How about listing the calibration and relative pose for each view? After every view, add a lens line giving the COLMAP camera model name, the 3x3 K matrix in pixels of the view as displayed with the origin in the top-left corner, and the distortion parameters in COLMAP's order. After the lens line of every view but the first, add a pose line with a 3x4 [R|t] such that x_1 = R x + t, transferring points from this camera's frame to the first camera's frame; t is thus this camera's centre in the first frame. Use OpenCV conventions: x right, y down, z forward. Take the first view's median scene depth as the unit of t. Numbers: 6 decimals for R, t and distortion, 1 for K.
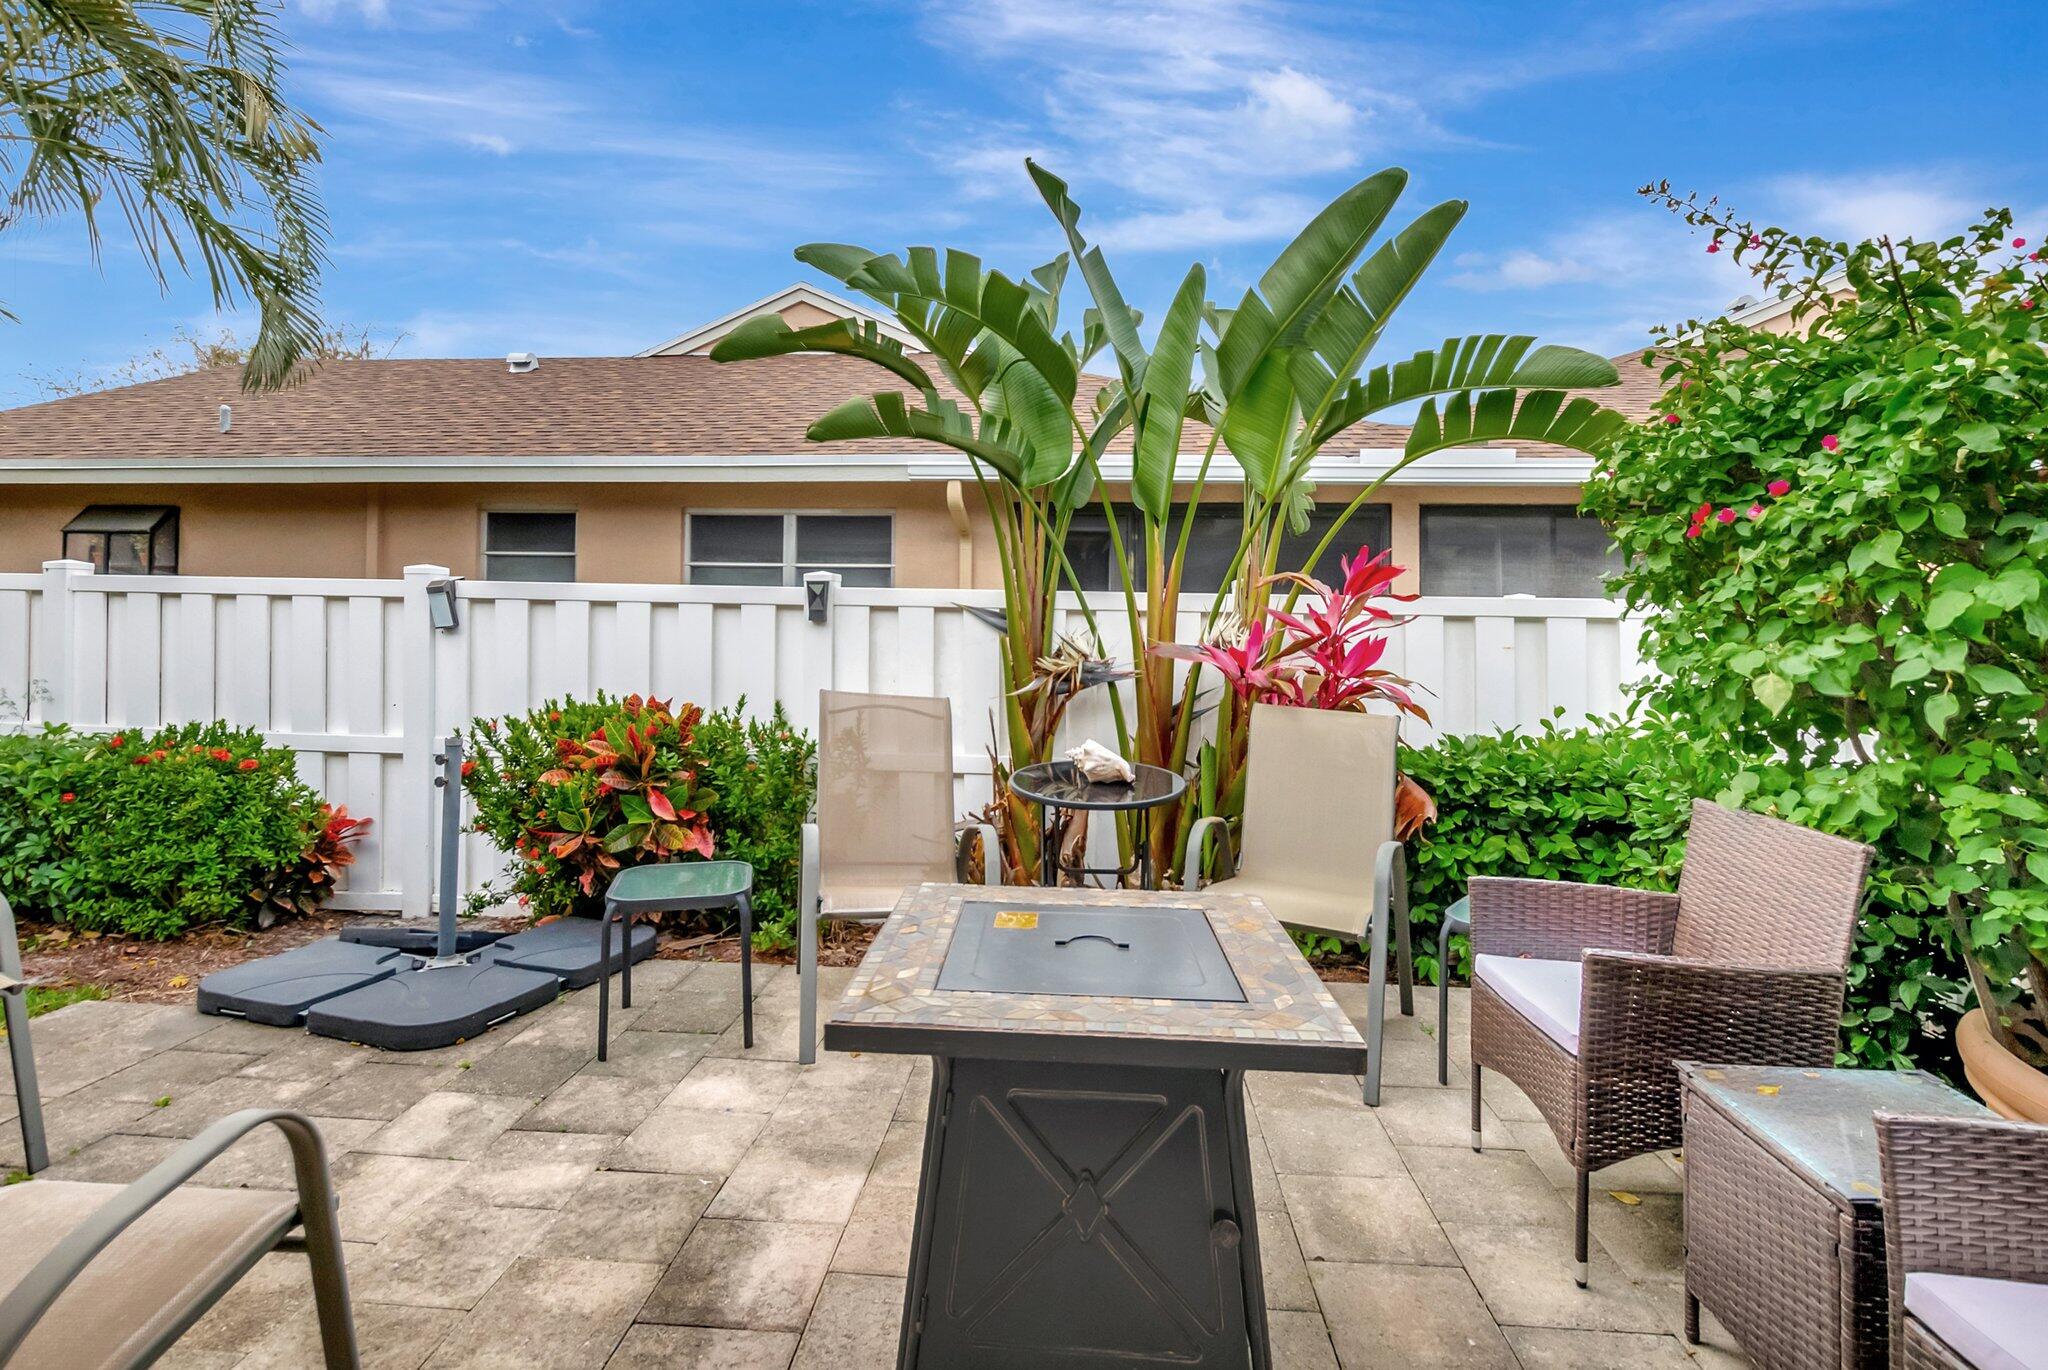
lens RADIAL K [[969.6, 0, 1024.6], [0, 969.6, 607.9], [0, 0, 1]] dist [-0.012604, -0.000403]
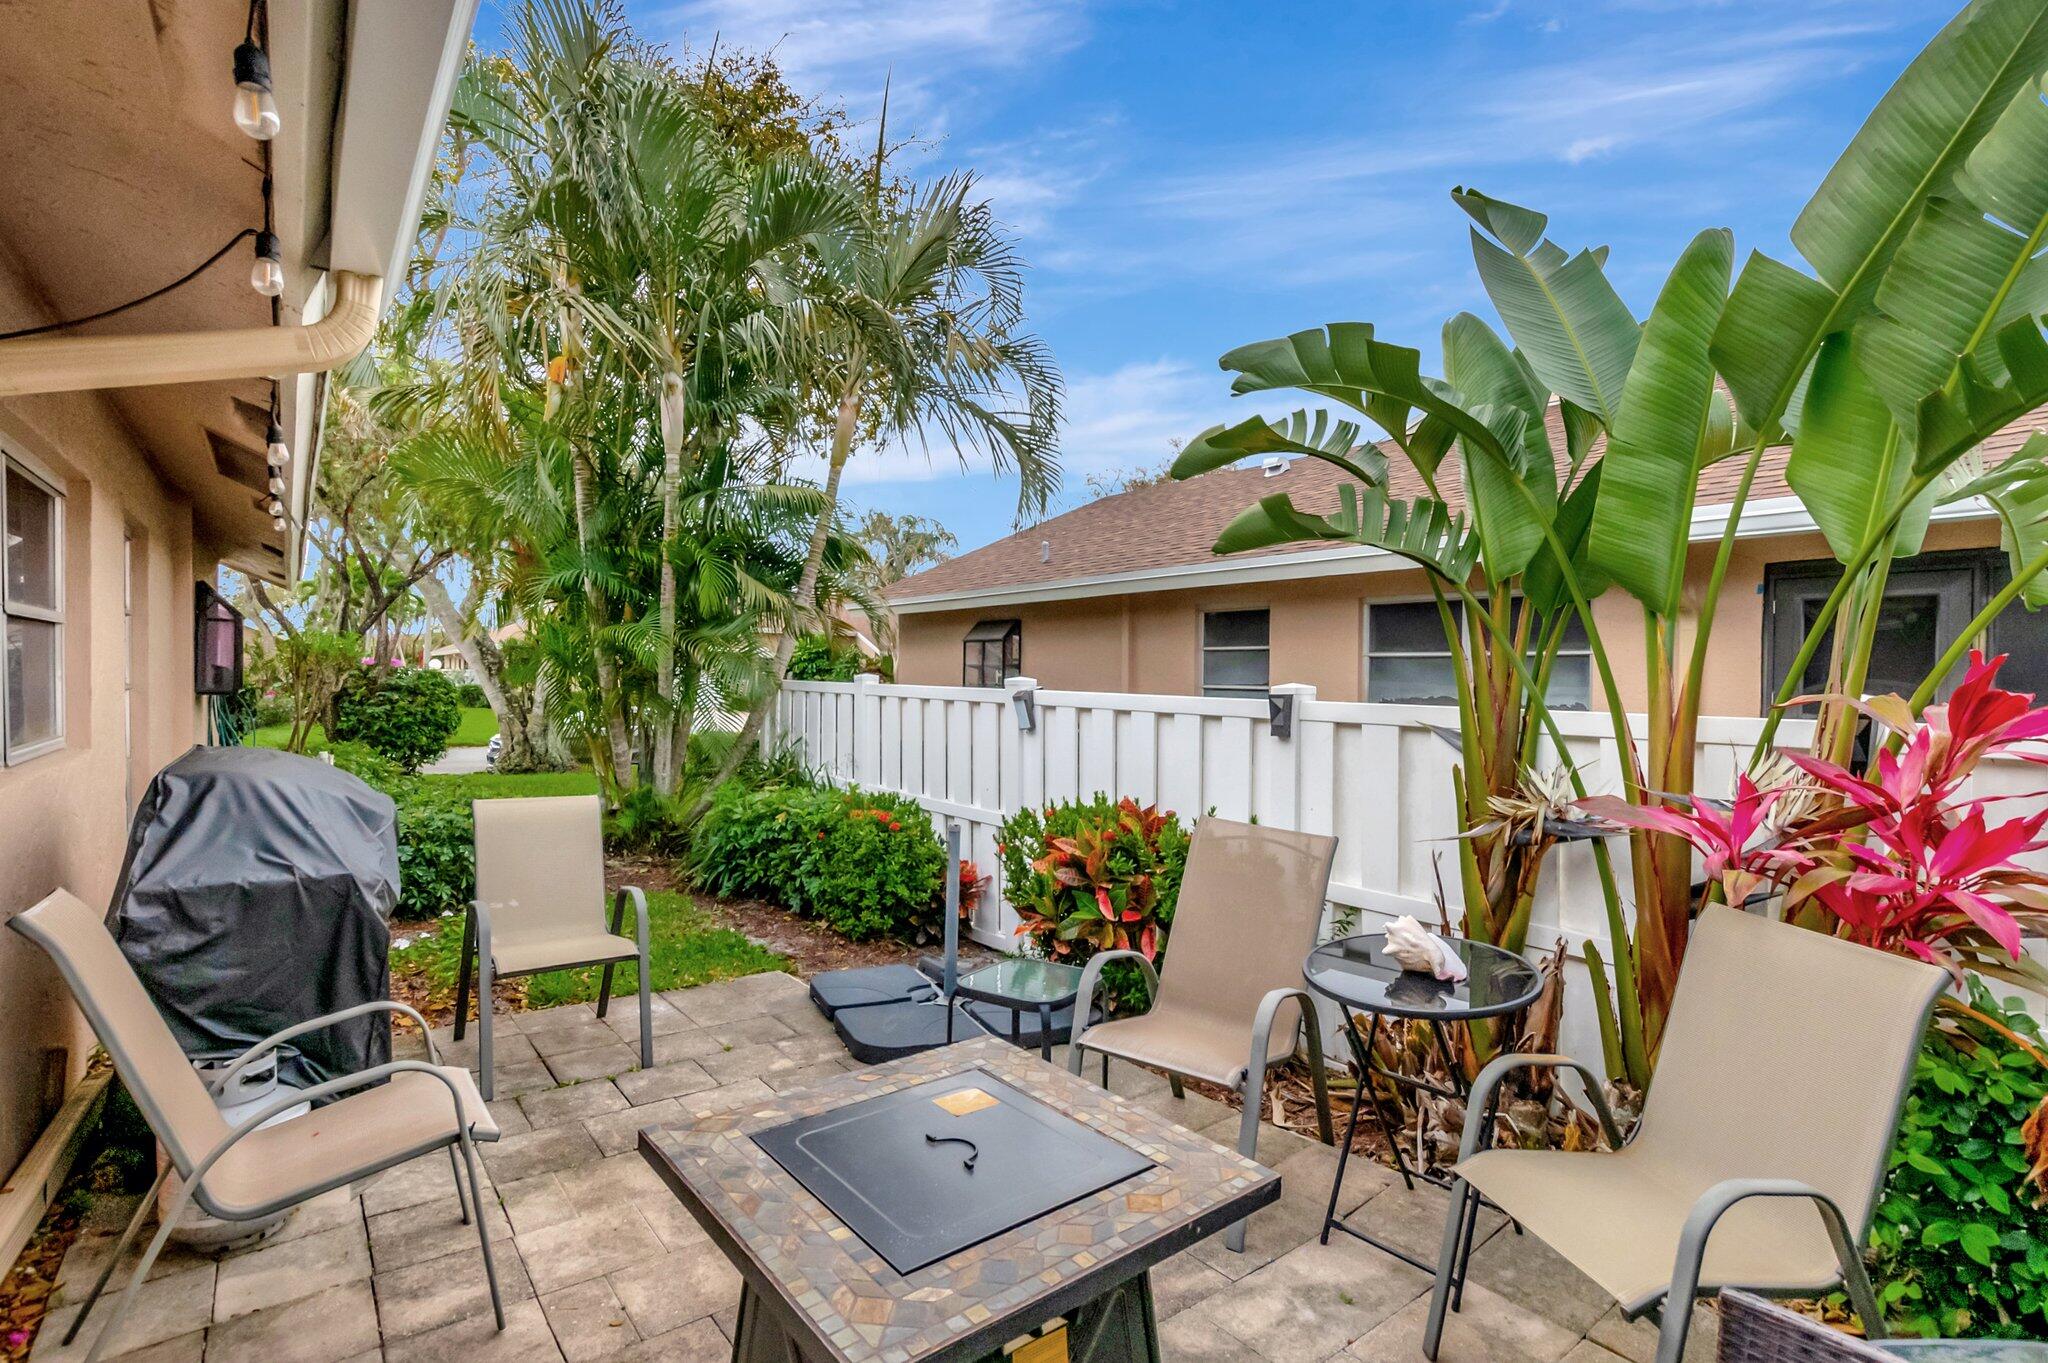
lens RADIAL K [[970.2, 0, 1022.4], [0, 970.2, 704.7], [0, 0, 1]] dist [-0.000258, -0.000088]
pose [[0.673400, 0.015175, -0.739123, 0.325143], [0.002378, 0.999740, 0.022692, -0.040658], [0.739275, -0.017038, 0.673189, 0.178200]]
